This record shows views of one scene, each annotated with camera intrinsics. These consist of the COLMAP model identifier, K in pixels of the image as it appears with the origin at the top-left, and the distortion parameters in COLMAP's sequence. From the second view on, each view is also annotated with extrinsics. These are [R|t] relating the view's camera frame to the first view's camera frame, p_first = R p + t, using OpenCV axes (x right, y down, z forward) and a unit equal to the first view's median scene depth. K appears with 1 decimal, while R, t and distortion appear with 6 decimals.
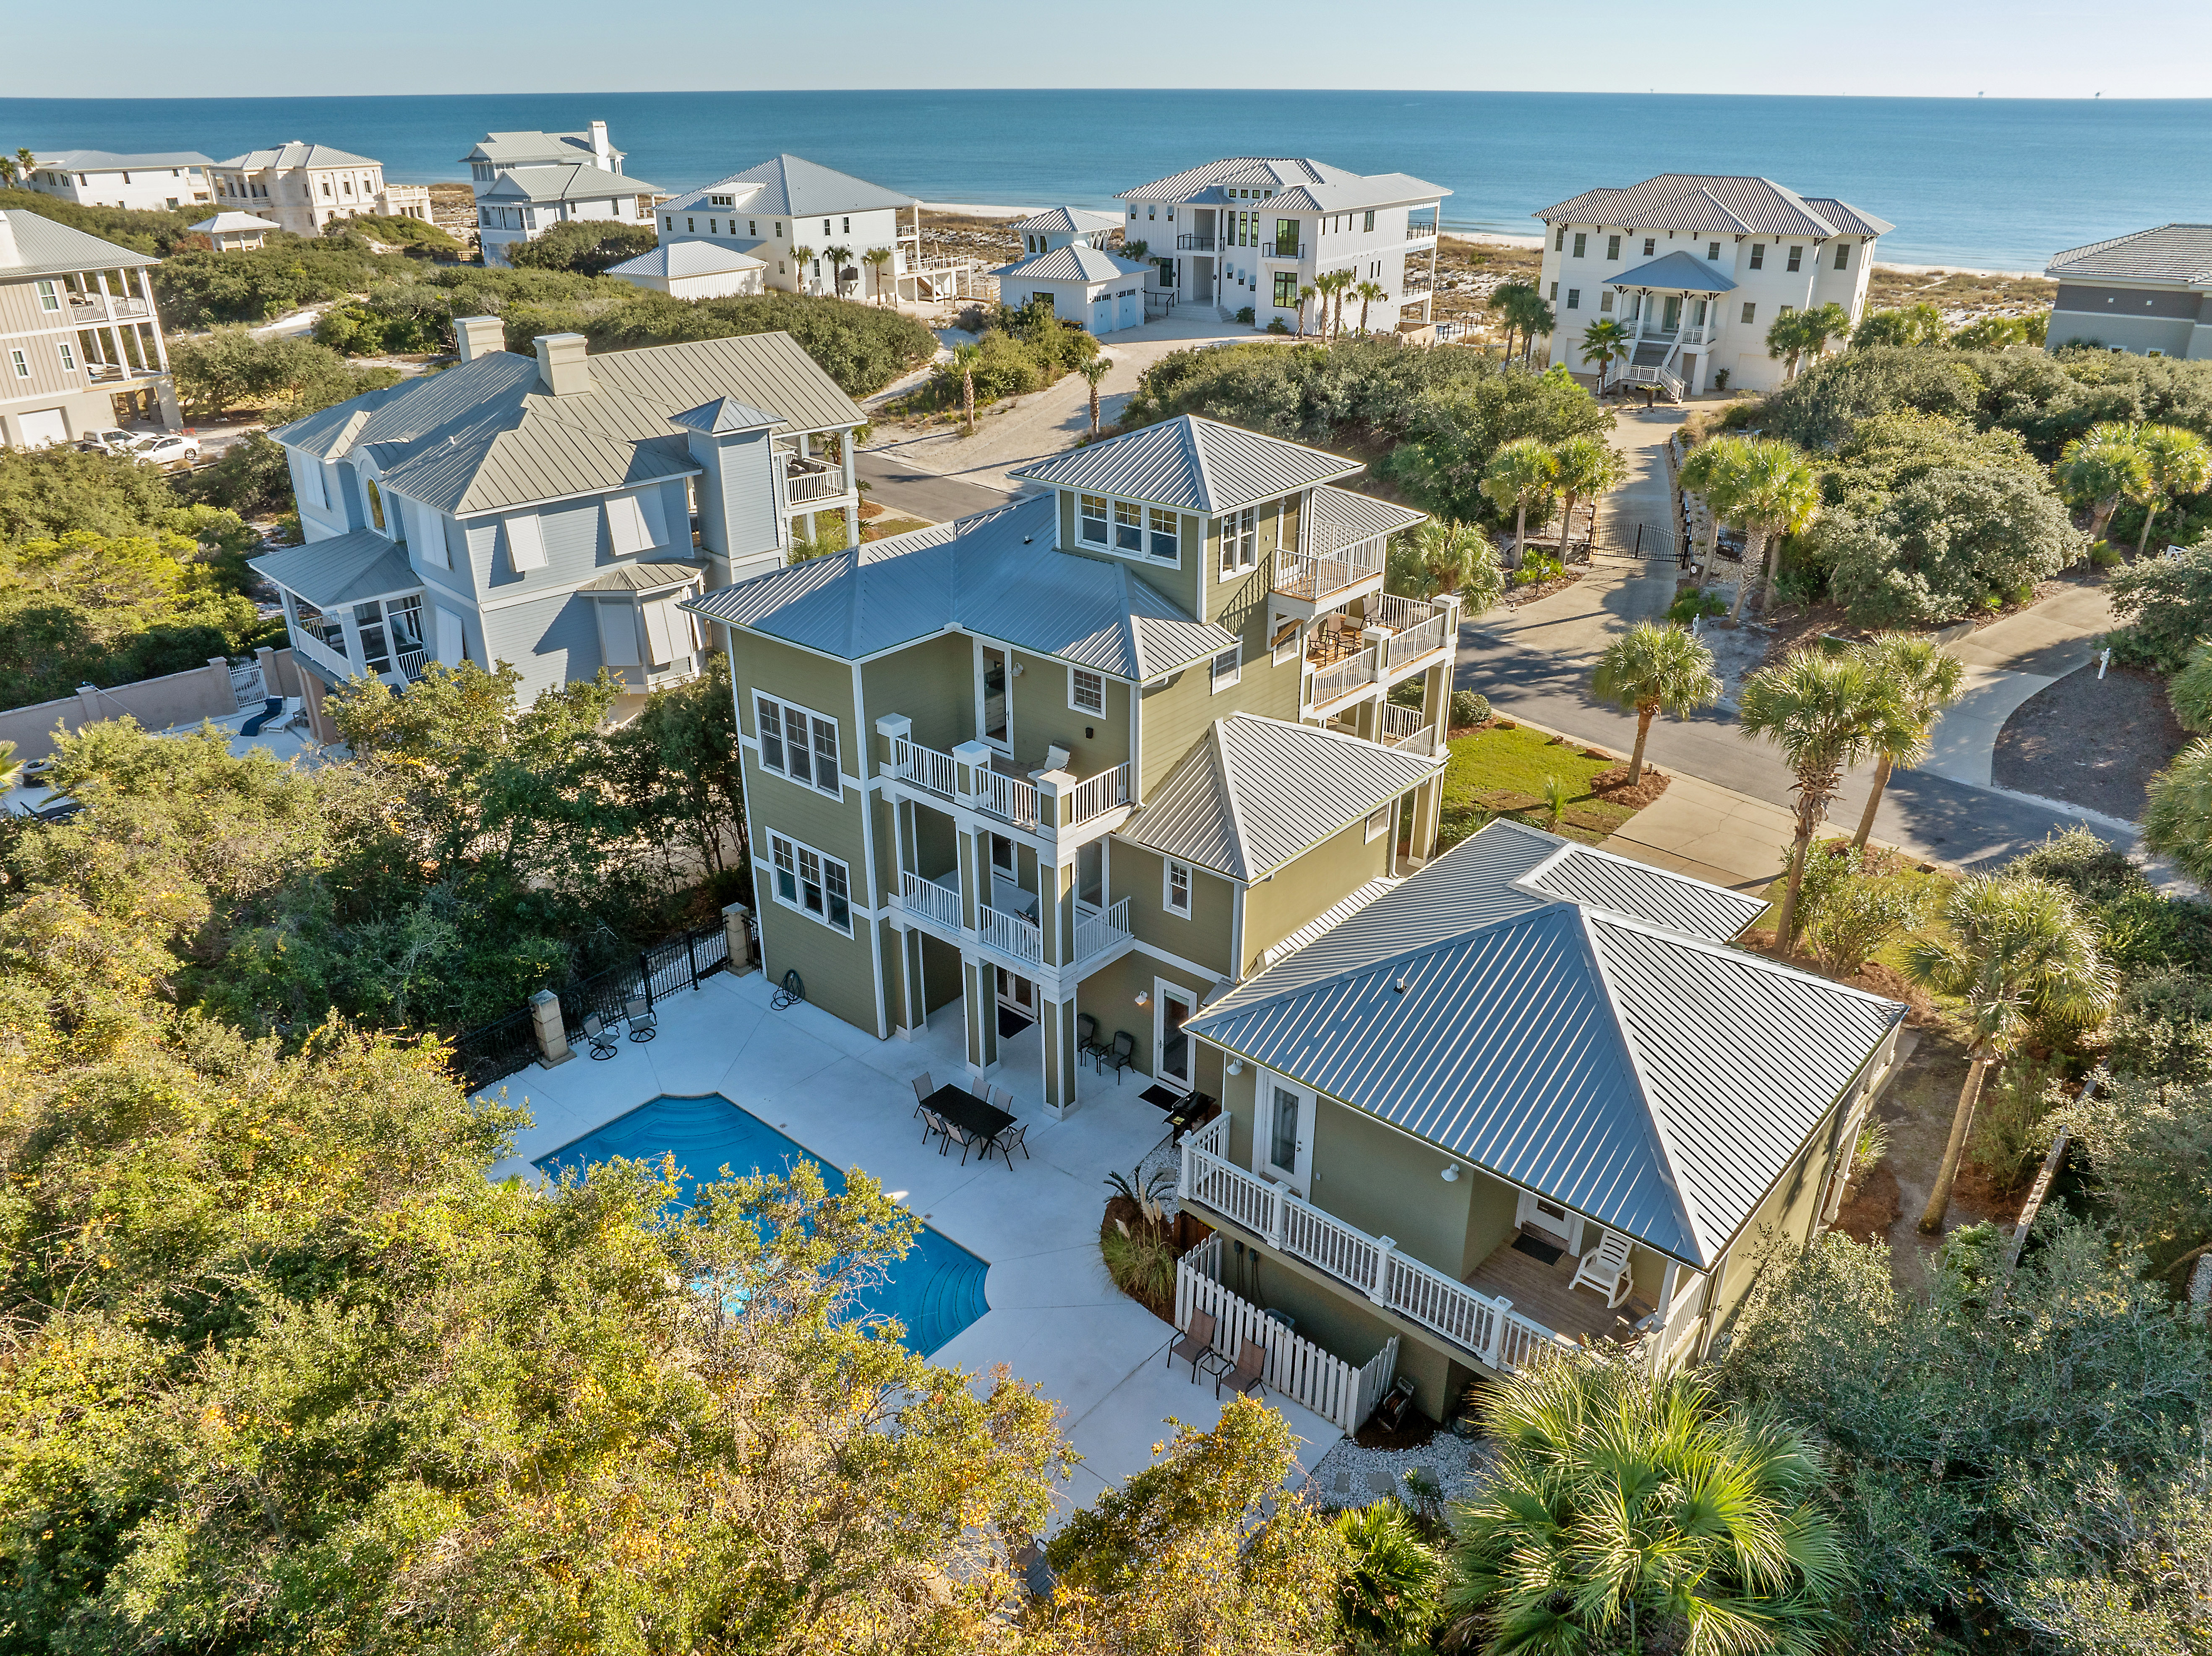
lens RADIAL K [[1556.2, 0, 1106.0], [0, 1556.2, 828.0], [0, 0, 1]] dist [-0.041376, -0.000852]
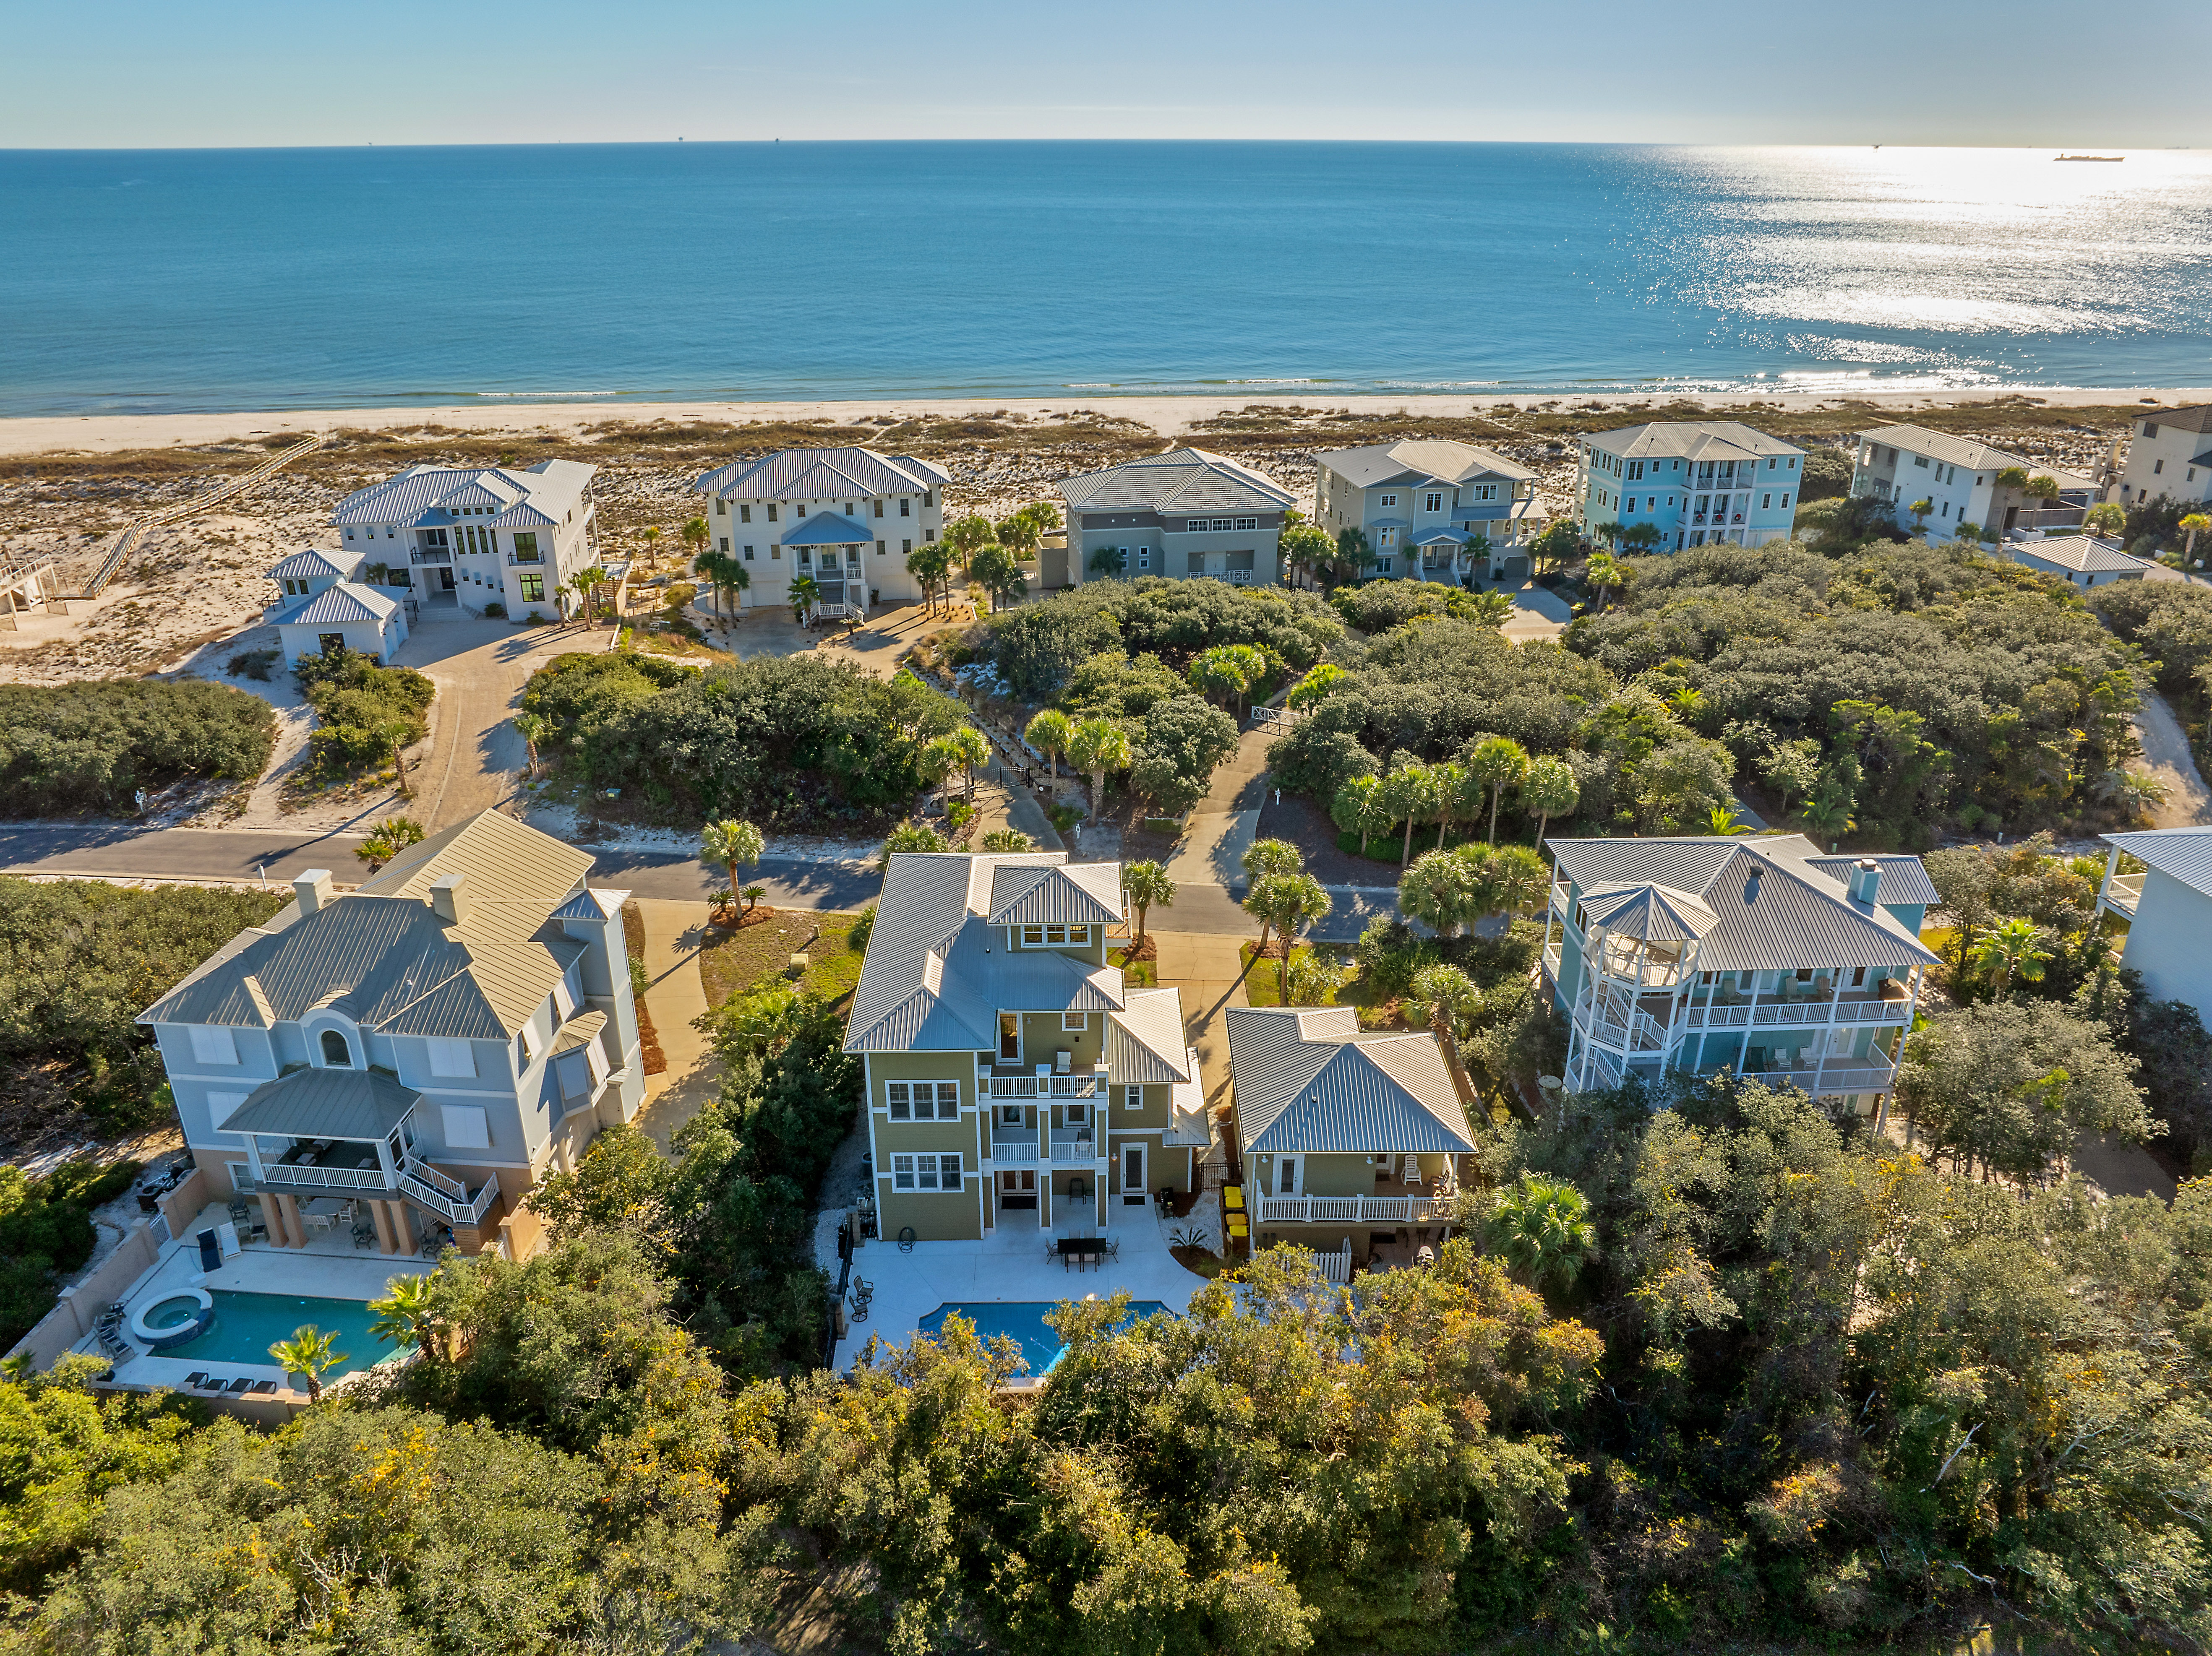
lens RADIAL K [[1556.2, 0, 1106.0], [0, 1556.2, 828.0], [0, 0, 1]] dist [-0.041376, -0.000852]
pose [[0.747169, -0.271641, 0.606589, -0.714616], [0.287569, 0.954941, 0.073425, -0.291605], [-0.599202, 0.119575, 0.791618, -0.396526]]
